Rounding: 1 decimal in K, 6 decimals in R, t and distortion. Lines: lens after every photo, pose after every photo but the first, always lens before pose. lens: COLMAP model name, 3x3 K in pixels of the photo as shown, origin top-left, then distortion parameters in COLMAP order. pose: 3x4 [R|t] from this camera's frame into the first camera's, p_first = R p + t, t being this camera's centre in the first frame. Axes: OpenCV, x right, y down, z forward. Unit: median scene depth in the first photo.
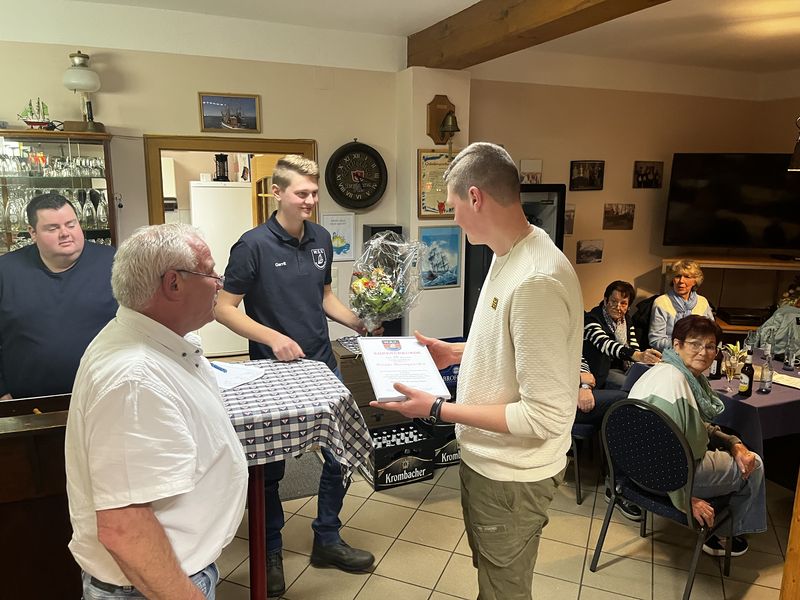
lens RADIAL K [[603.5, 0, 400.7], [0, 603.5, 290.6], [0, 0, 1]] dist [0.061374, -0.082955]
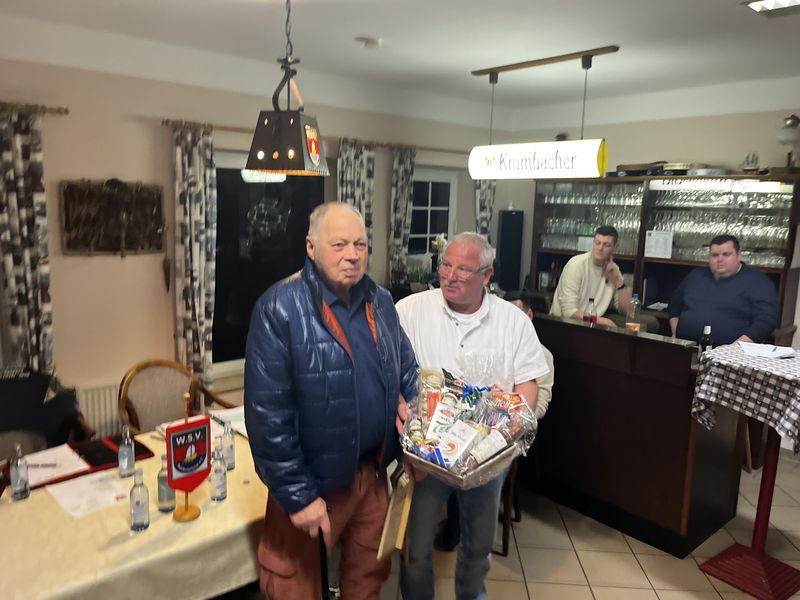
lens RADIAL K [[603.5, 0, 398.9], [0, 603.5, 294.2], [0, 0, 1]] dist [0.061374, -0.082955]
pose [[0.315837, 0.142879, -0.937994, 0.409581], [-0.187208, 0.978547, 0.086020, 0.030663], [0.930161, 0.148432, 0.335810, -0.152269]]
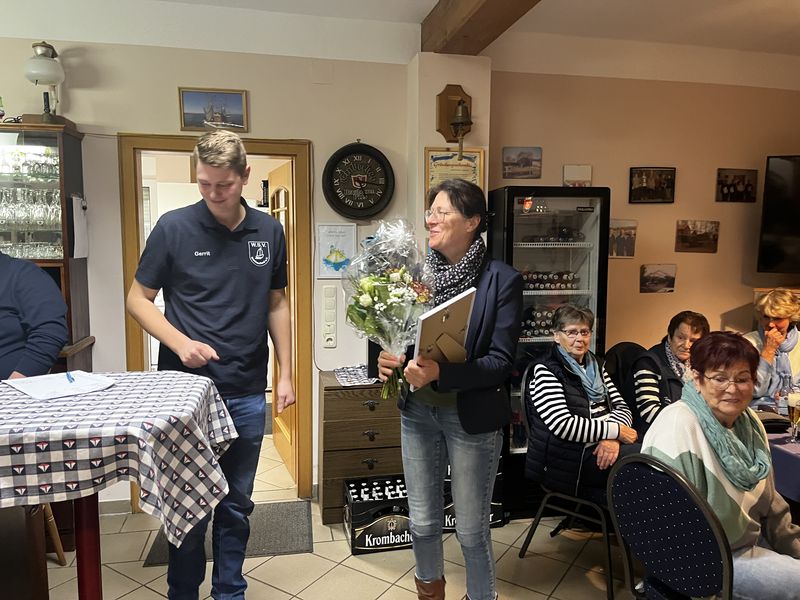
lens RADIAL K [[603.5, 0, 404.6], [0, 603.5, 297.9], [0, 0, 1]] dist [0.061374, -0.082955]
pose [[0.982528, 0.018759, -0.185169, 0.162597], [-0.032846, 0.996769, -0.073303, 0.041538], [0.183196, 0.078104, 0.979969, 0.175760]]
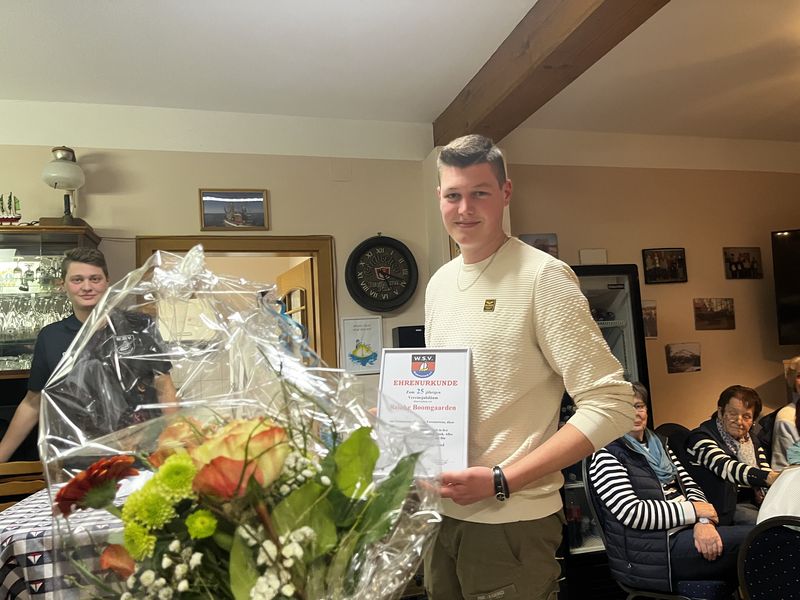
lens RADIAL K [[603.5, 0, 405.5], [0, 603.5, 301.8], [0, 0, 1]] dist [0.061374, -0.082955]
pose [[0.989915, -0.072988, -0.121414, 0.063600], [0.038748, 0.963878, -0.263510, 0.078923], [0.136262, 0.256148, 0.956985, 0.202796]]
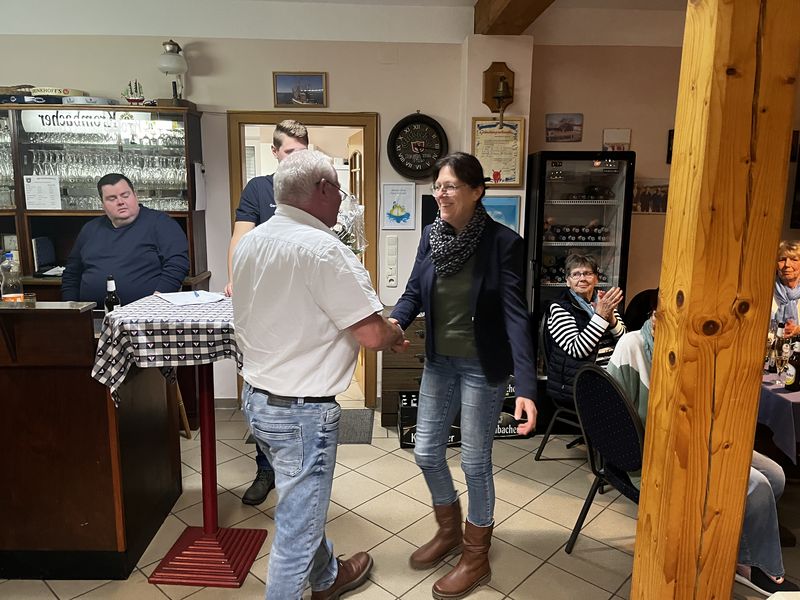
lens RADIAL K [[603.5, 0, 403.5], [0, 603.5, 292.6], [0, 0, 1]] dist [0.061374, -0.082955]
pose [[0.937794, 0.062984, -0.341430, 0.282767], [-0.063774, 0.997924, 0.008922, 0.053131], [0.341283, 0.013407, 0.939865, 0.024515]]
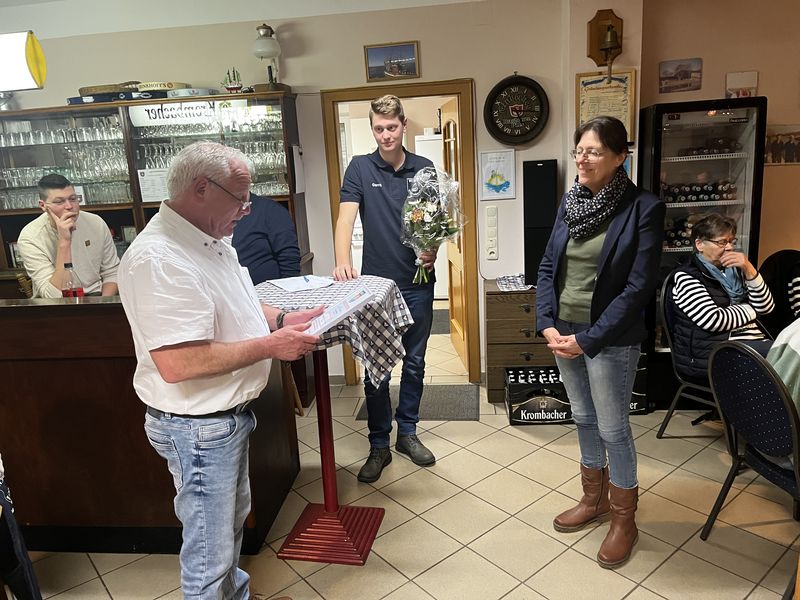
lens RADIAL K [[603.5, 0, 399.0], [0, 603.5, 293.4], [0, 0, 1]] dist [0.061374, -0.082955]
pose [[0.877426, 0.048516, -0.477252, 0.252666], [-0.017721, 0.997472, 0.068820, 0.042642], [0.479385, -0.051927, 0.876067, 0.034494]]
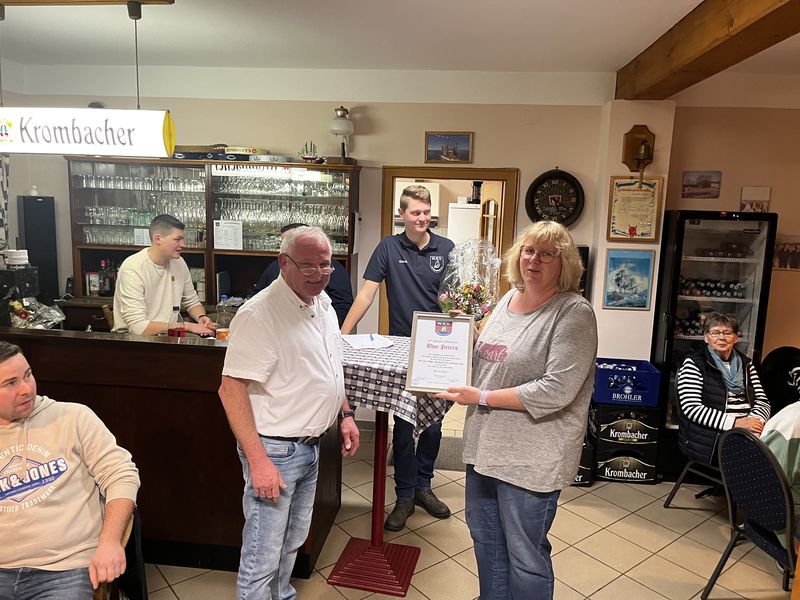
lens RADIAL K [[603.5, 0, 402.8], [0, 603.5, 294.0], [0, 0, 1]] dist [0.061374, -0.082955]
pose [[0.874077, 0.095127, -0.476383, 0.237040], [-0.110767, 0.993835, -0.004781, 0.017722], [0.472992, 0.056946, 0.879225, -0.098728]]
